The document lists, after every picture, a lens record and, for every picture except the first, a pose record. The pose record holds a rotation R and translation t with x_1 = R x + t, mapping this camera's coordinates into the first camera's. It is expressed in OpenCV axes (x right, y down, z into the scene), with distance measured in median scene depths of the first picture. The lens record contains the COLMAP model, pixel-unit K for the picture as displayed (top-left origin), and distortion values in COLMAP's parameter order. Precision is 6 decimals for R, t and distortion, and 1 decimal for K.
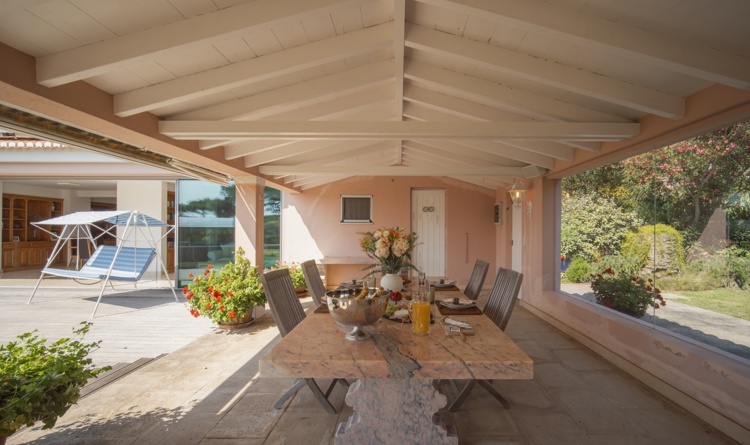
lens RADIAL K [[335.2, 0, 390.9], [0, 335.2, 221.8], [0, 0, 1]] dist [-0.002204, -0.000182]
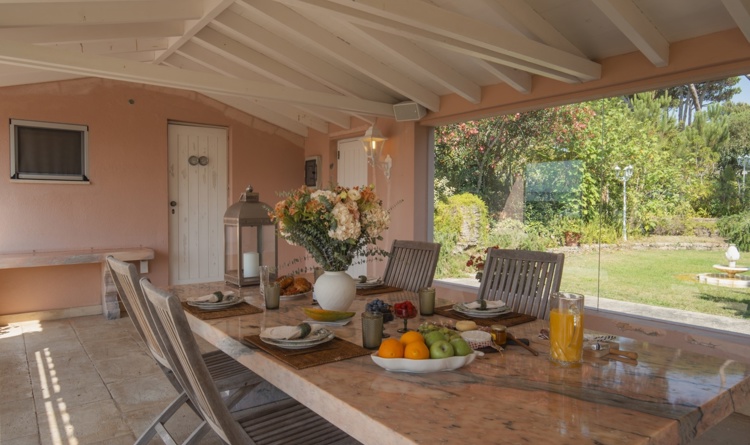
lens RADIAL K [[500.5, 0, 375.0], [0, 500.5, 222.5], [0, 0, 1]] dist [-0.012065, 0.001173]
pose [[0.790493, -0.019023, 0.612176, -0.176127], [-0.020831, 0.998104, 0.057915, 0.012459], [-0.612117, -0.058534, 0.788598, 0.142131]]
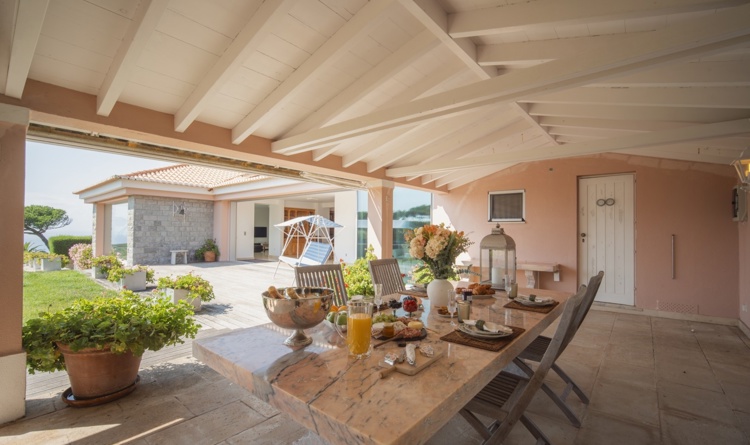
lens RADIAL K [[321.6, 0, 373.5], [0, 321.6, 226.5], [0, 0, 1]] dist [-0.014236, 0.000130]
pose [[0.781237, -0.008912, -0.624171, 0.153490], [0.012649, 0.999919, 0.001555, 0.009306], [0.624107, -0.009110, 0.781286, 0.119285]]
